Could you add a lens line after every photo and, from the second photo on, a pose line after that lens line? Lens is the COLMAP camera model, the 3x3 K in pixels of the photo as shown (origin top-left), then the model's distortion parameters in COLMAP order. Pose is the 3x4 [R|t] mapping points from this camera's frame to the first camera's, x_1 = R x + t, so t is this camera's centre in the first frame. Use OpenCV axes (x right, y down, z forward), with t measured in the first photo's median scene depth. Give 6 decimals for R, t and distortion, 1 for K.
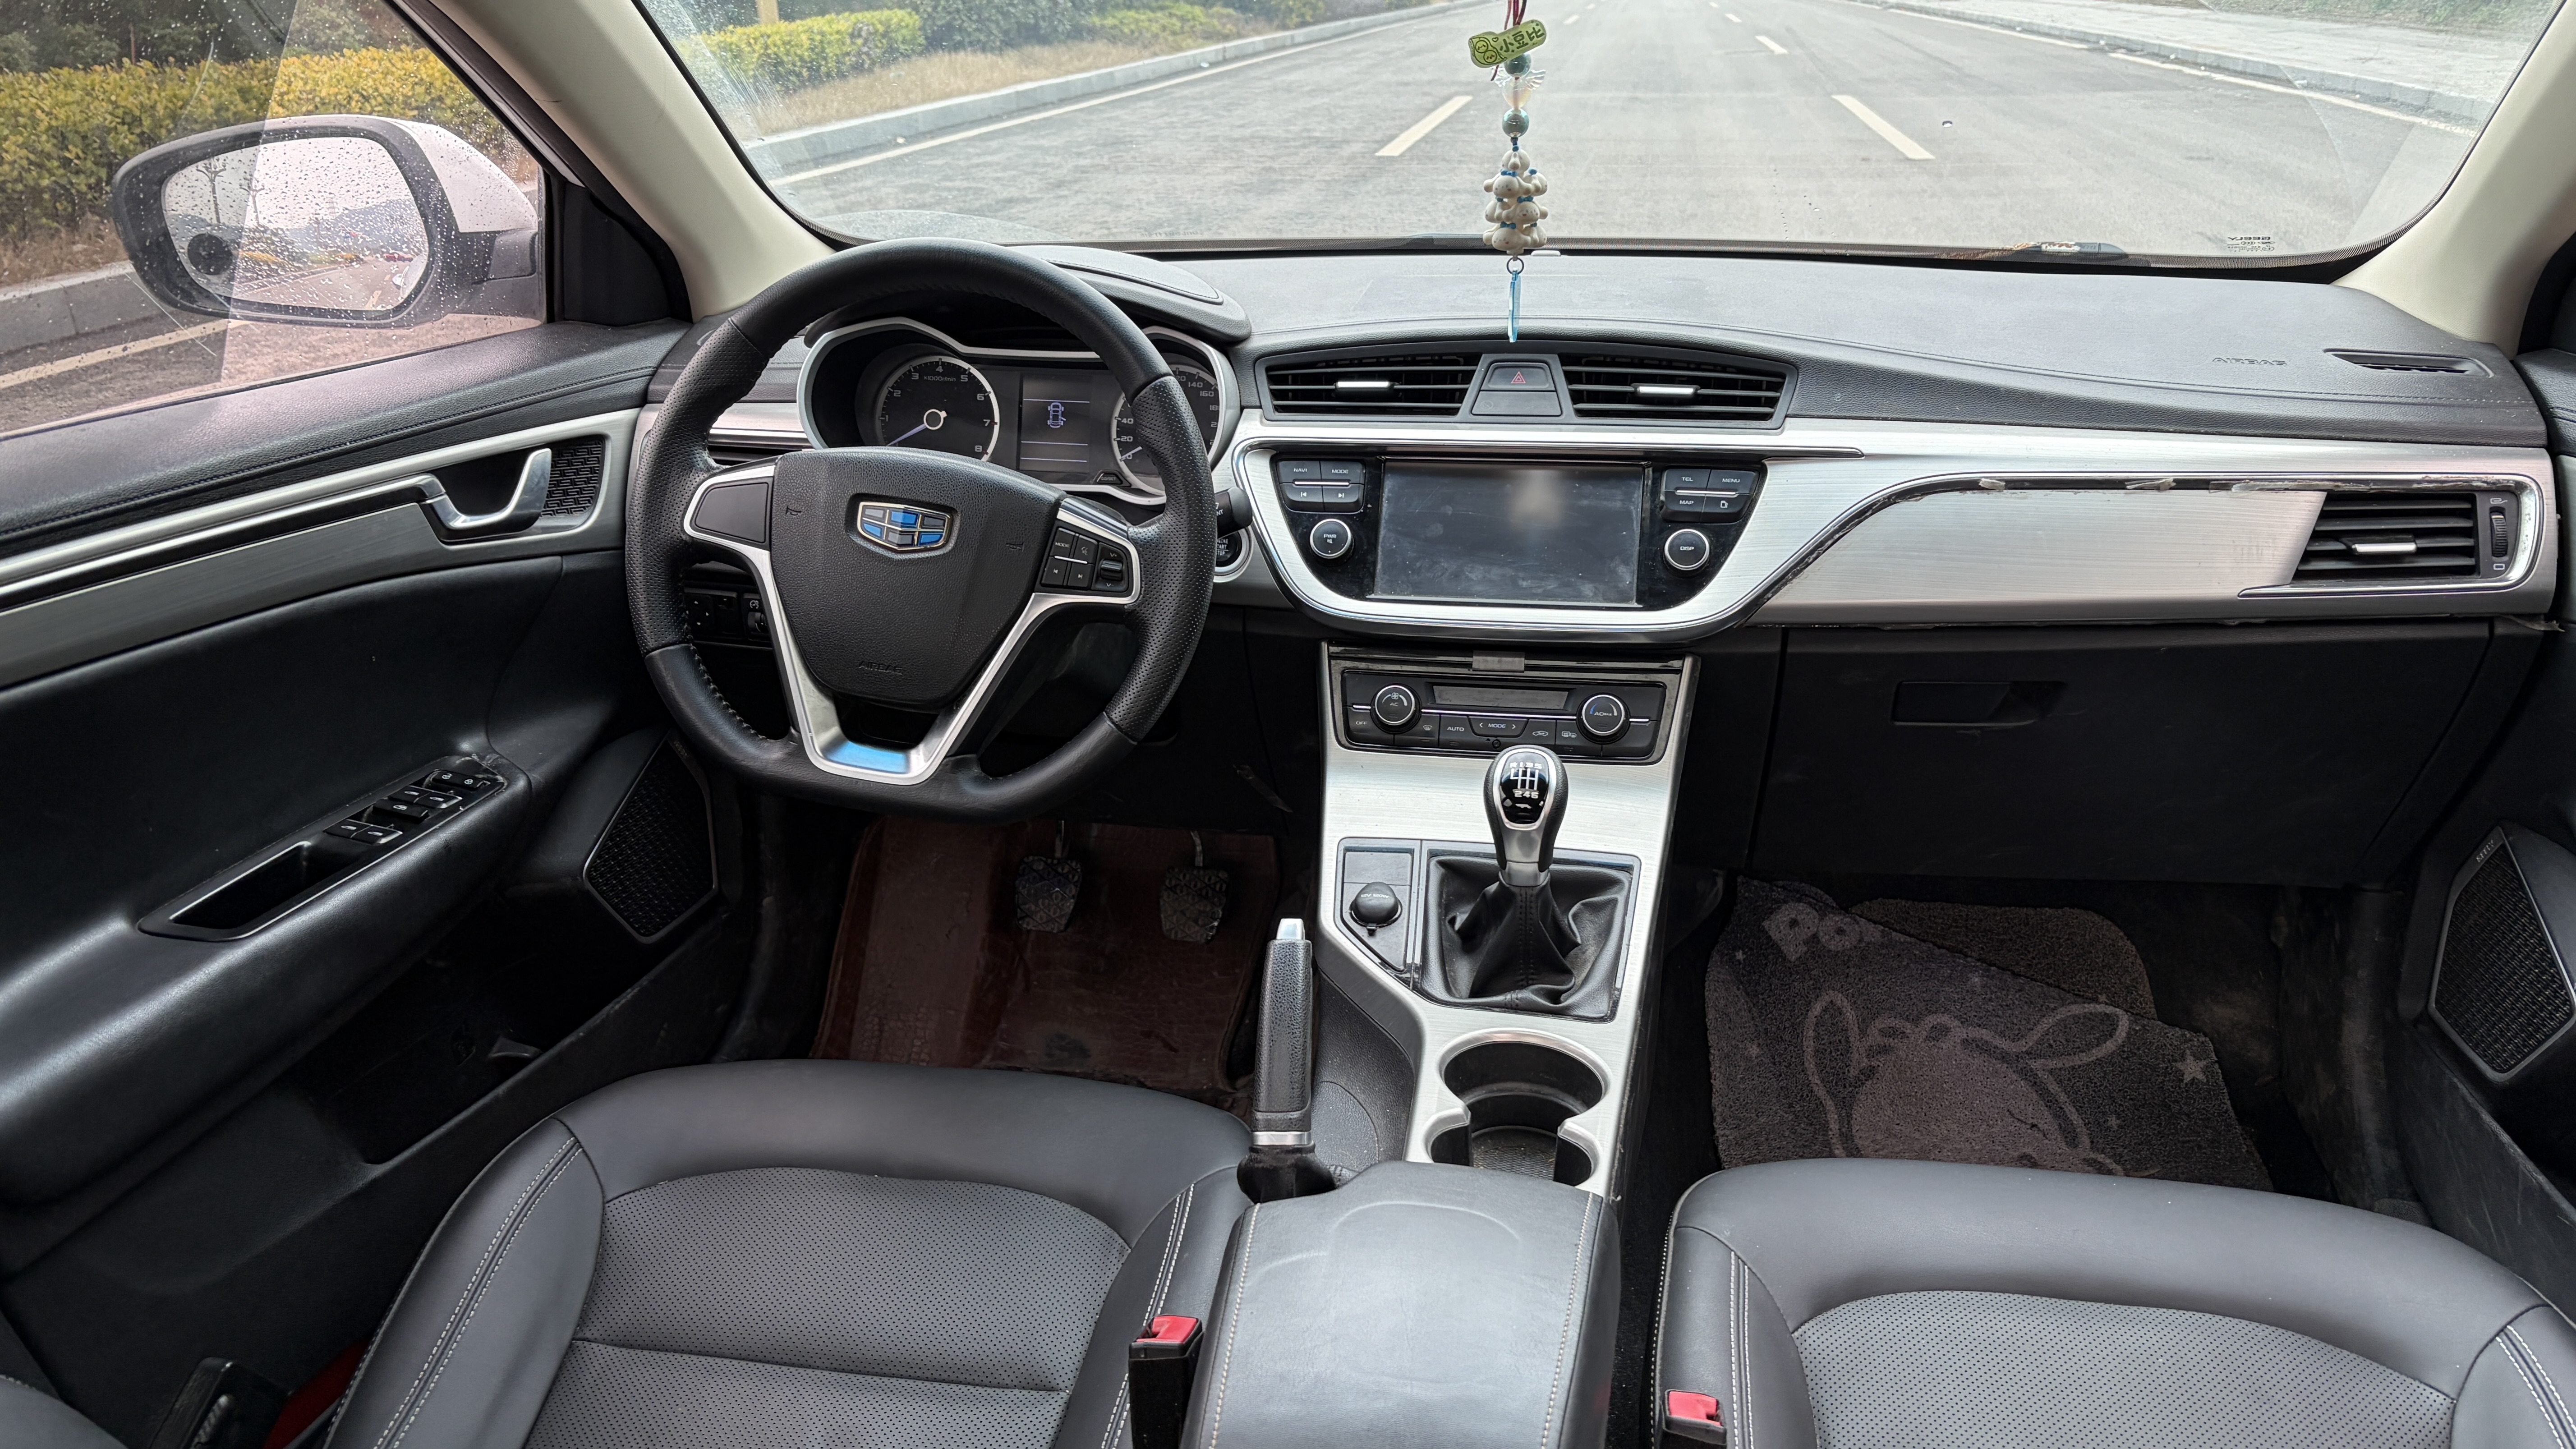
lens RADIAL K [[1942.2, 0, 1290.4], [0, 1942.2, 728.2], [0, 0, 1]] dist [0.036686, -0.033833]
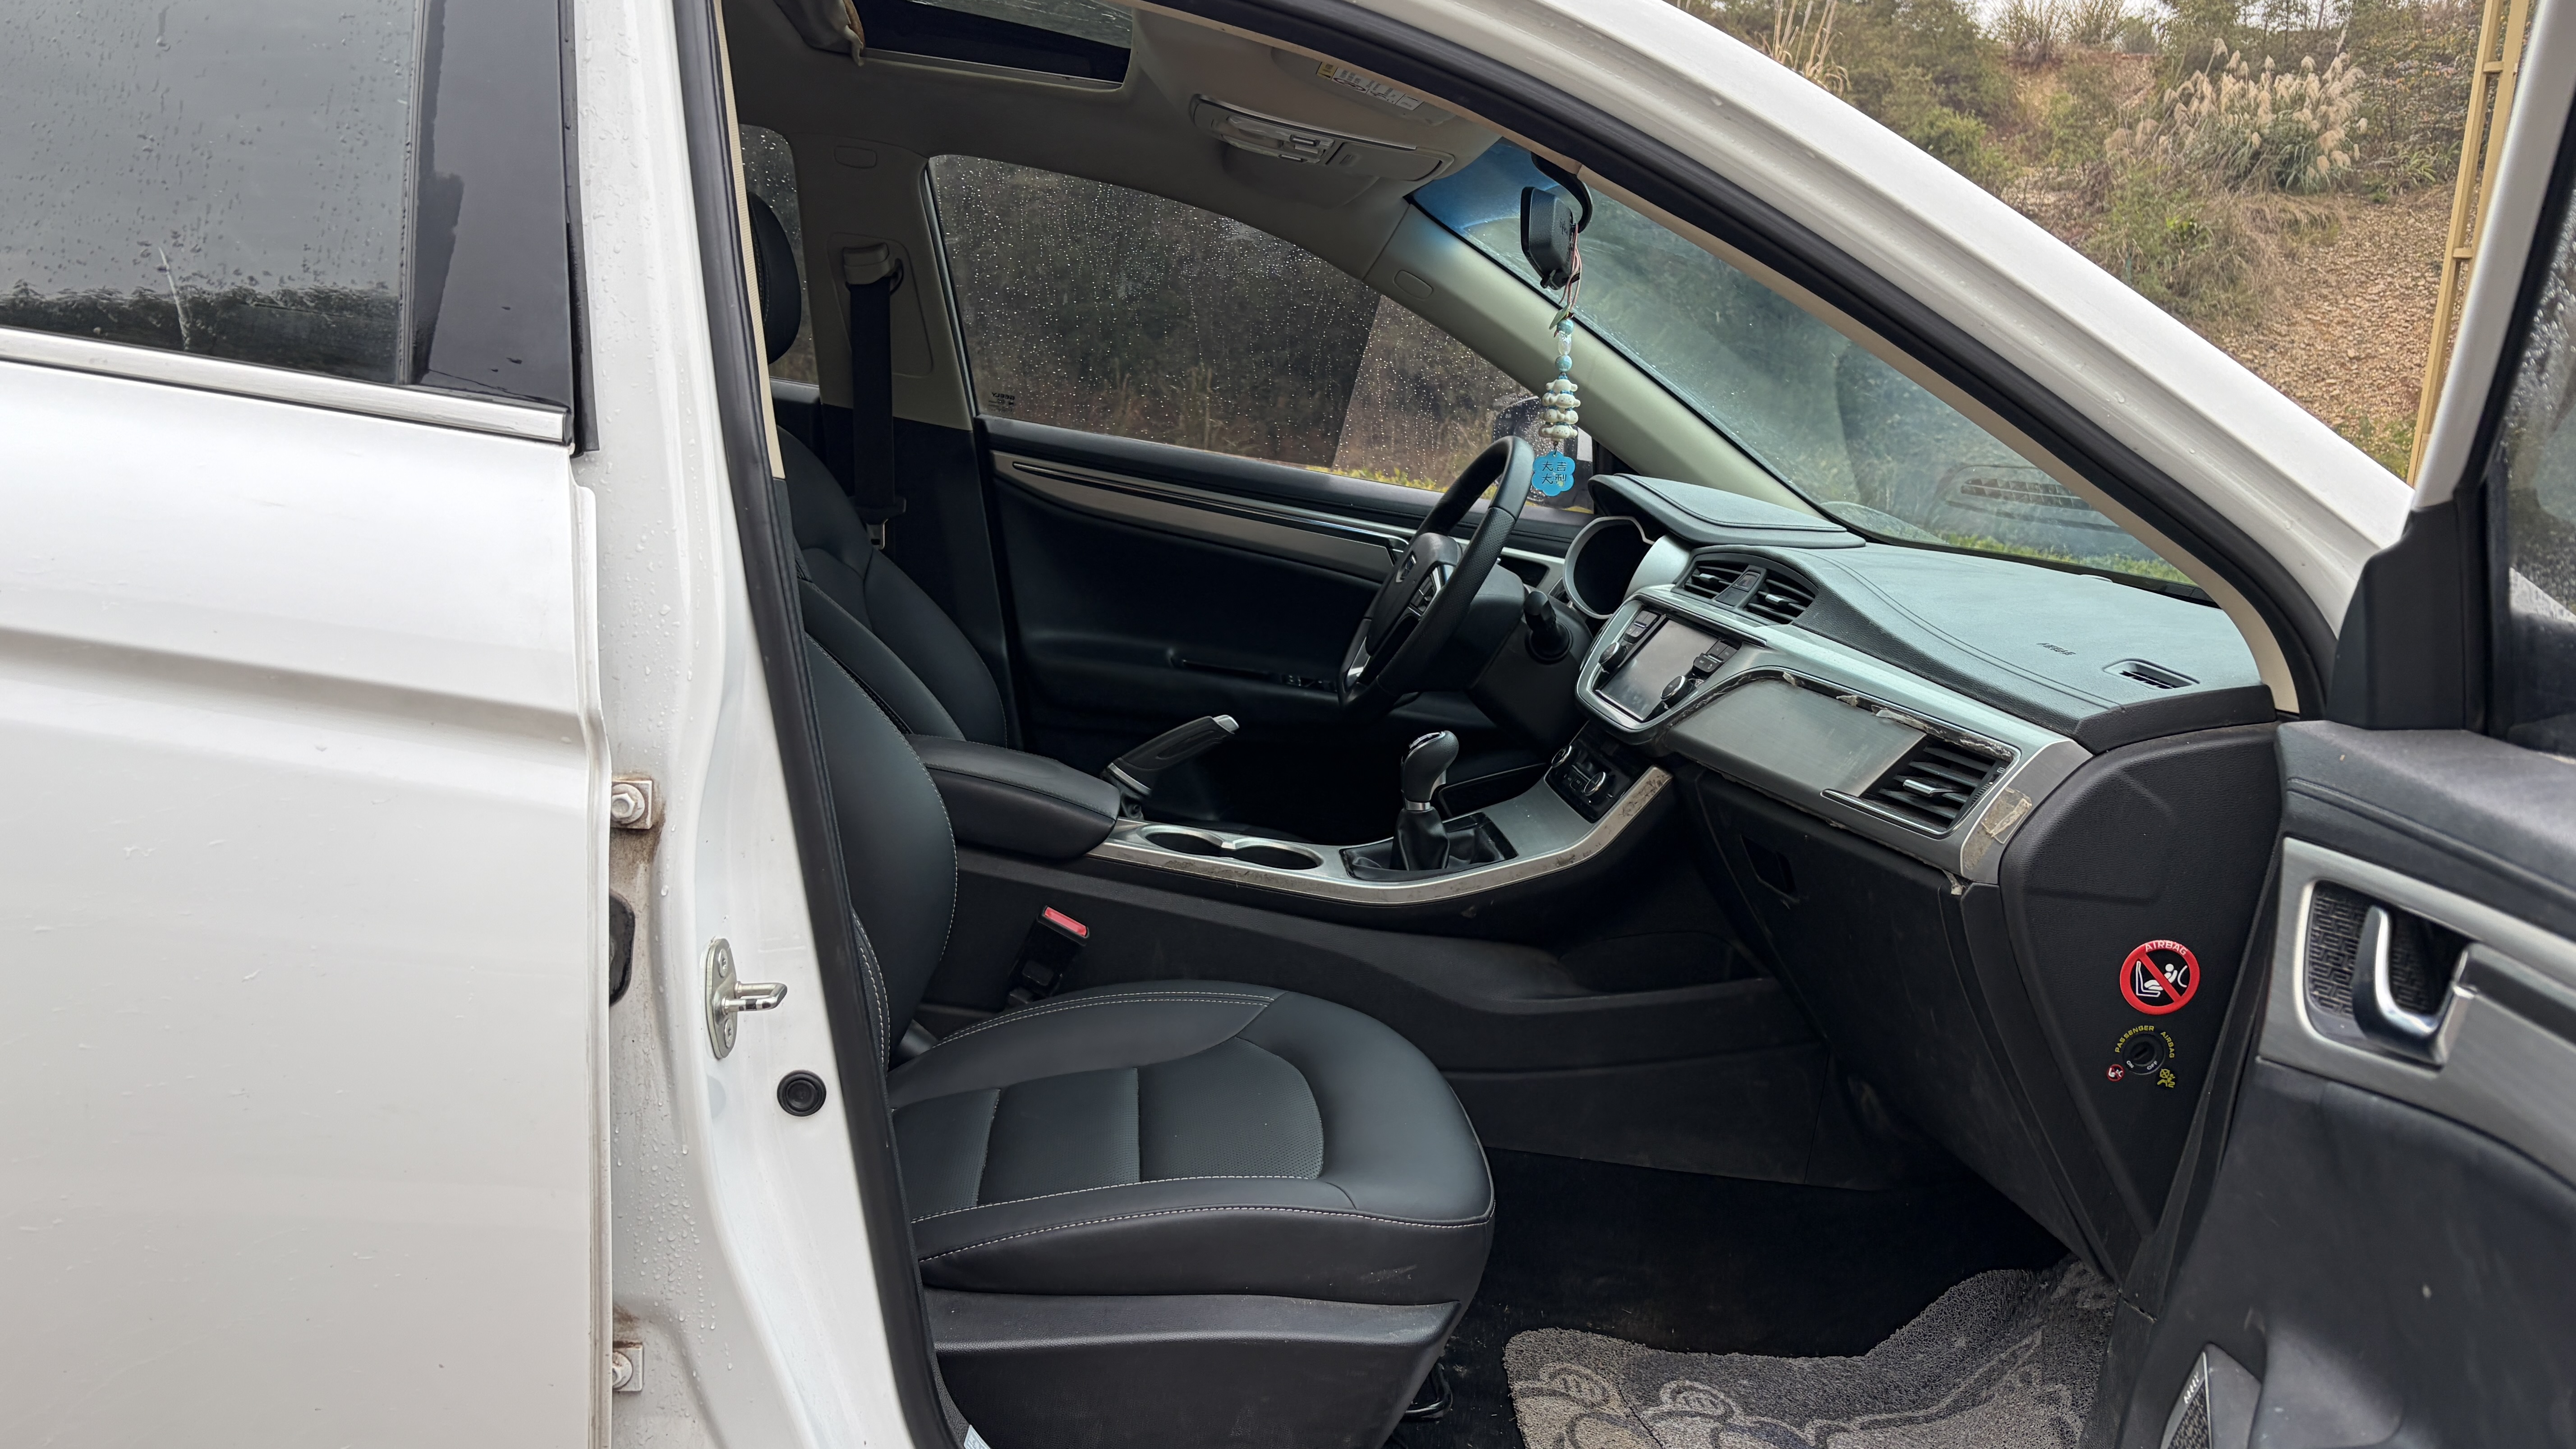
lens RADIAL K [[1942.2, 0, 1310.2], [0, 1942.2, 748.7], [0, 0, 1]] dist [0.036686, -0.033833]
pose [[0.249168, 0.204458, -0.946632, 1.207606], [-0.452030, 0.889008, 0.073031, -0.032305], [0.856495, 0.409709, 0.313934, 0.314899]]
